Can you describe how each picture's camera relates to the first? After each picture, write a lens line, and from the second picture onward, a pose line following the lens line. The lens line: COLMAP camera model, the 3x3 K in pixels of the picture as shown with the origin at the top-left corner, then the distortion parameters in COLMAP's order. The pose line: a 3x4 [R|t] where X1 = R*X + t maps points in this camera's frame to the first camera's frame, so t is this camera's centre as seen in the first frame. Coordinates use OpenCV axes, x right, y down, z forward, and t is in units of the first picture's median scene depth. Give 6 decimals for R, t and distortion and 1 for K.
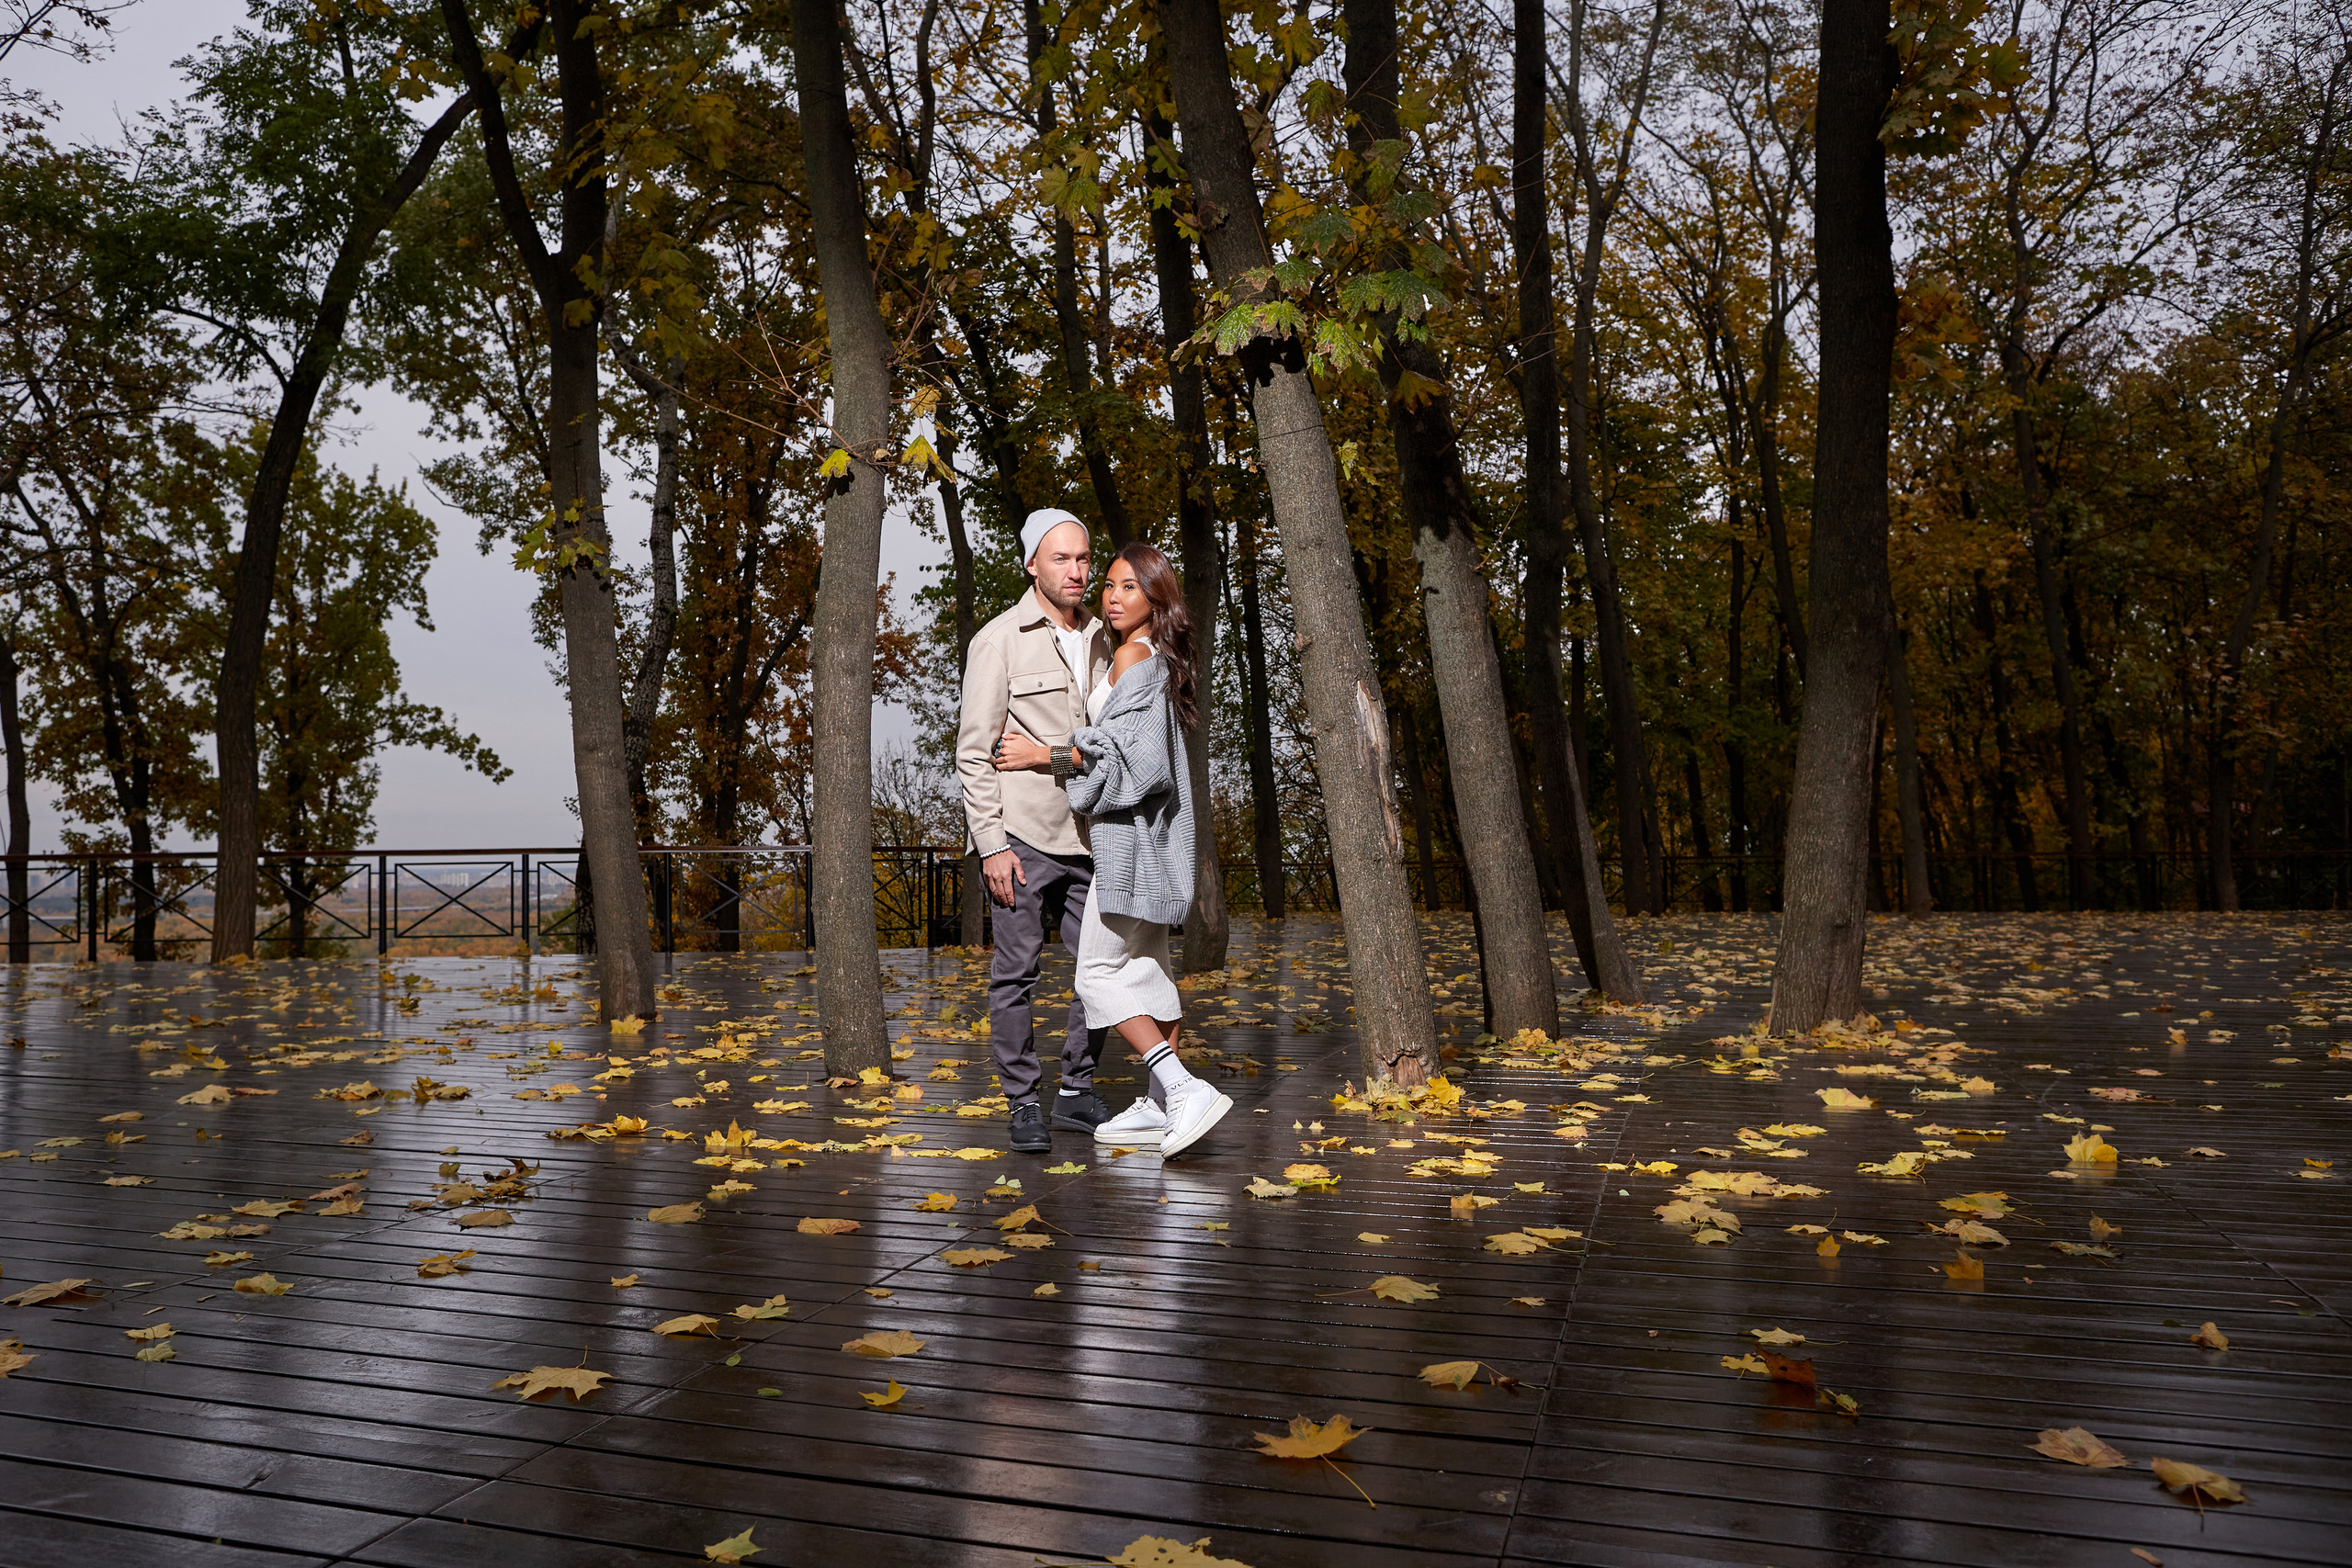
lens RADIAL K [[1703.1, 0, 1123.2], [0, 1703.1, 830.8], [0, 0, 1]] dist [-0.057913, 0.054796]
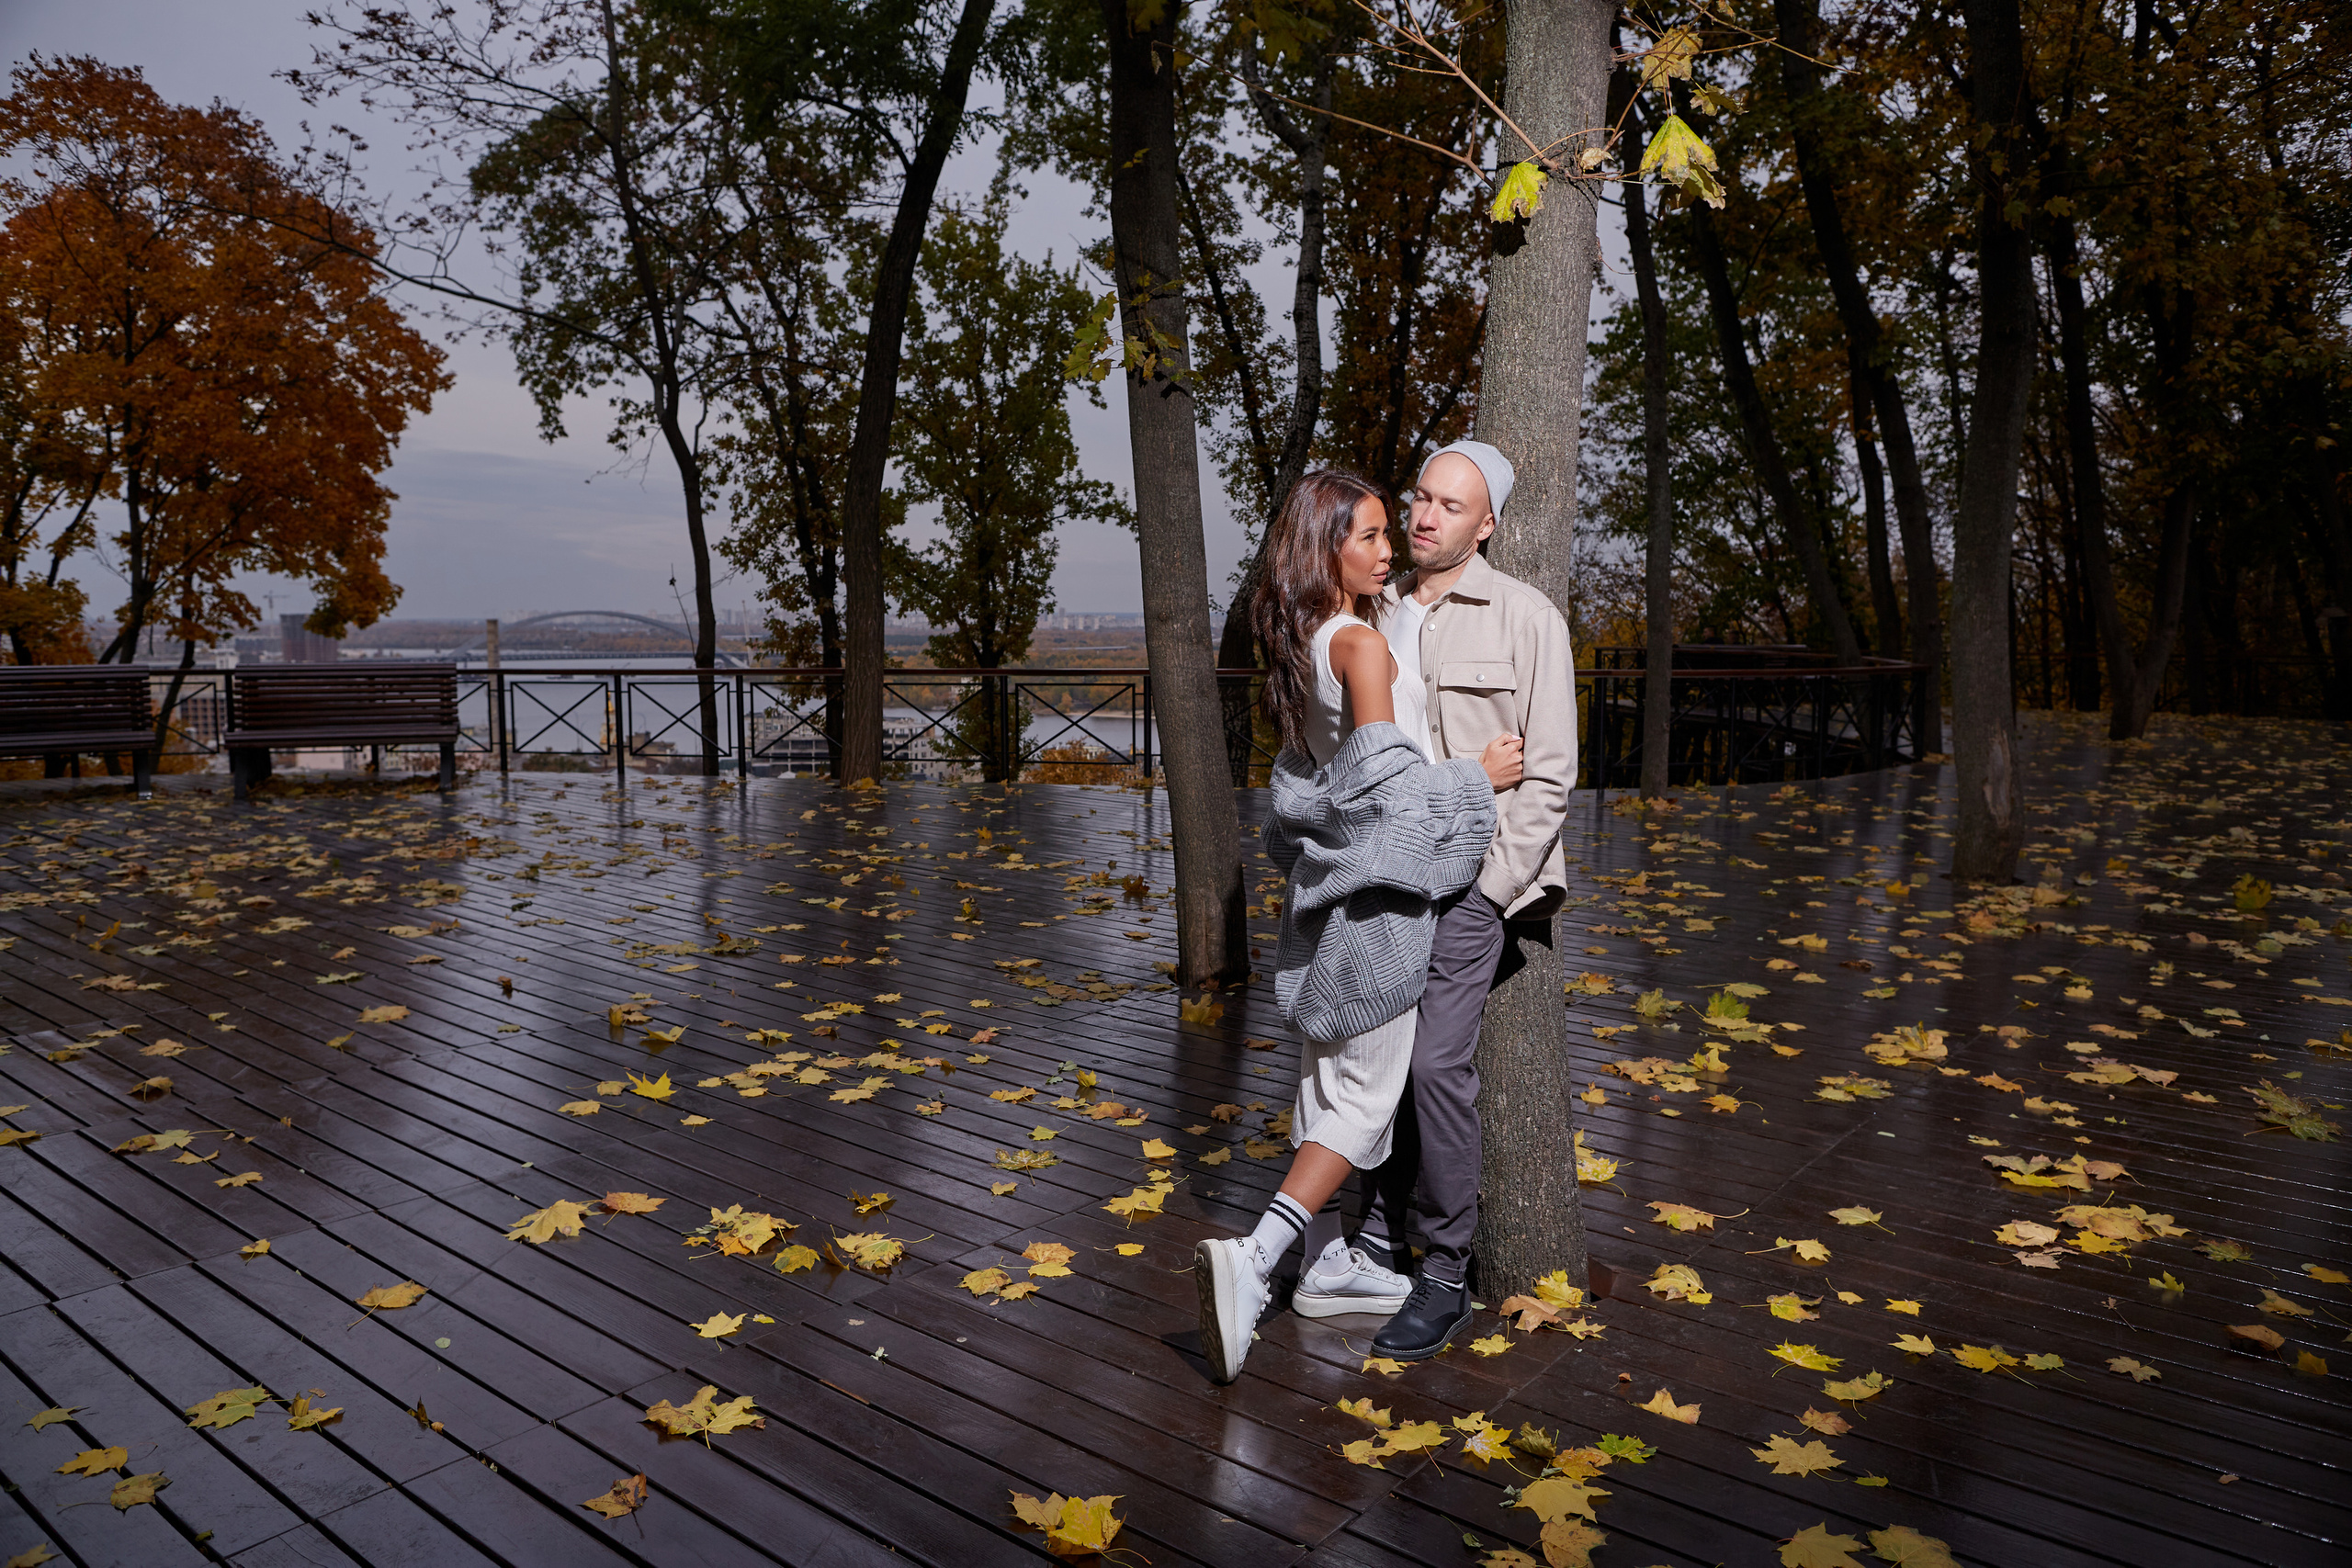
lens RADIAL K [[1611.6, 0, 1171.5], [0, 1611.6, 772.1], [0, 0, 1]] dist [-0.052709, 0.051634]
pose [[0.935555, 0.040013, -0.350907, -0.015944], [0.001688, 0.993044, 0.117734, -0.016743], [0.353177, -0.110739, 0.928979, 0.090091]]
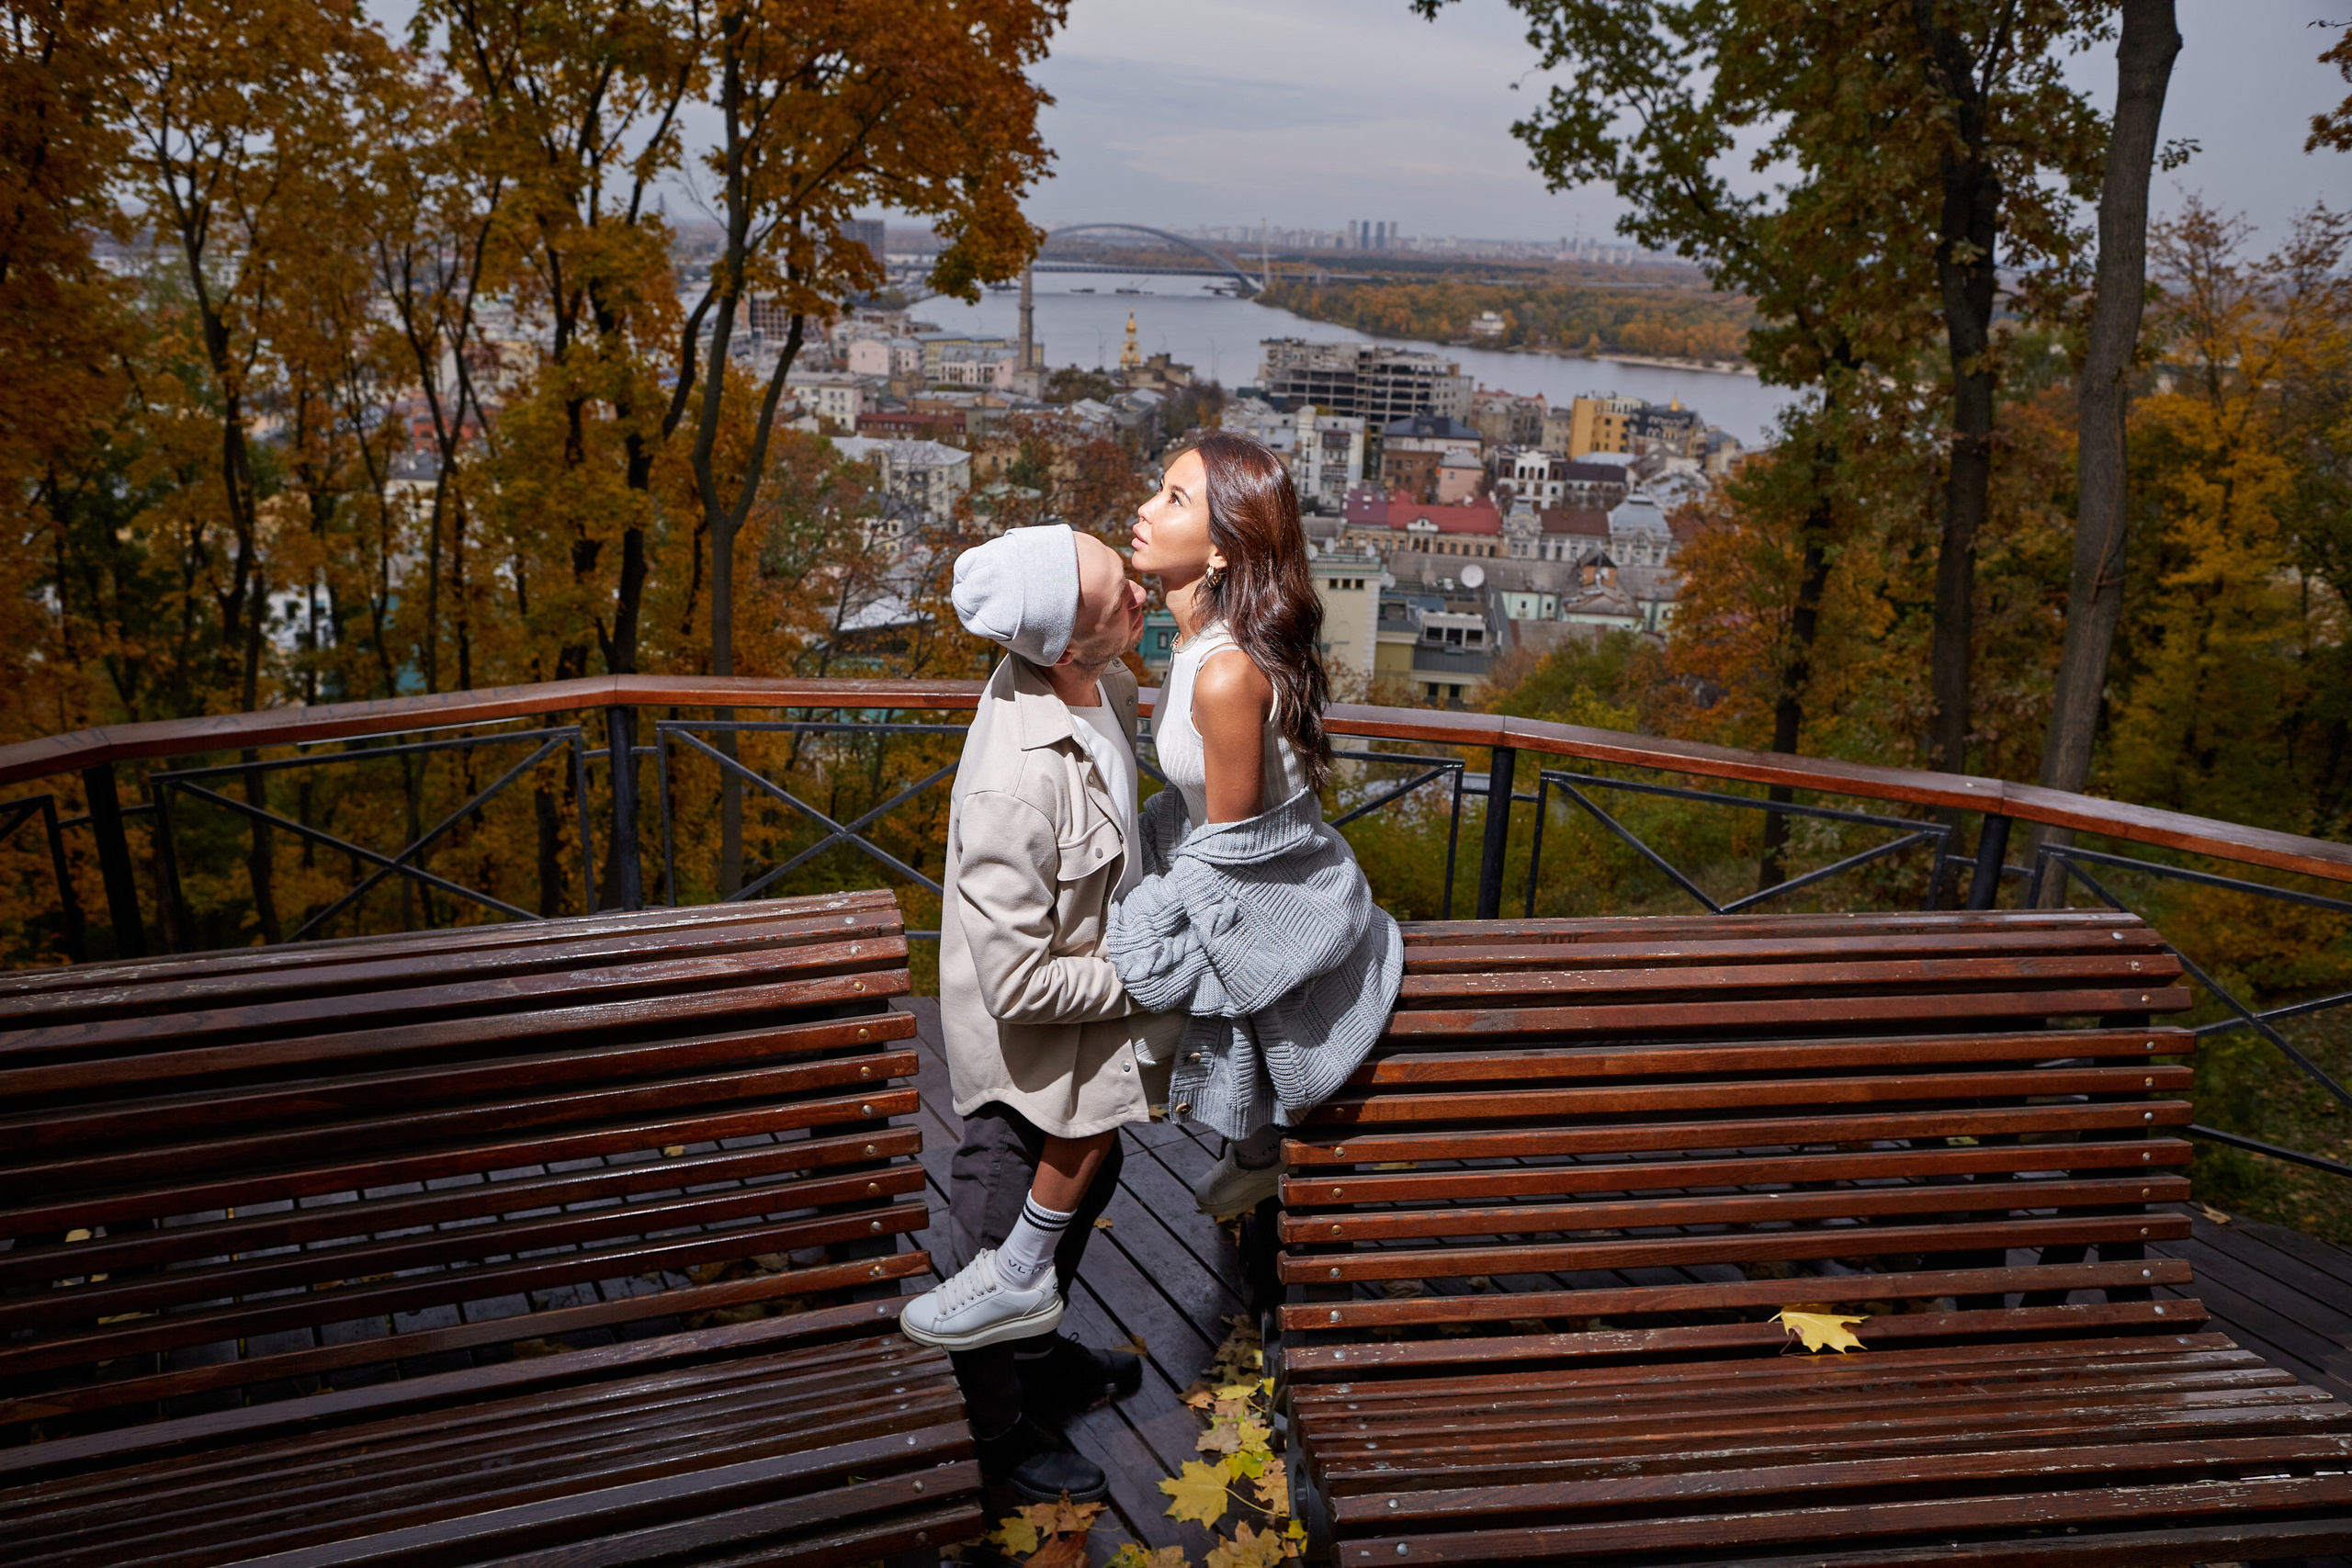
lens RADIAL K [[1605.8, 0, 1171.4], [0, 1605.8, 779.2], [0, 0, 1]] dist [-0.048229, 0.046676]
pose [[0.781386, 0.230916, -0.579753, -0.318927], [-0.023093, 0.939083, 0.342914, -0.033252], [0.623621, -0.254560, 0.739119, 0.308092]]
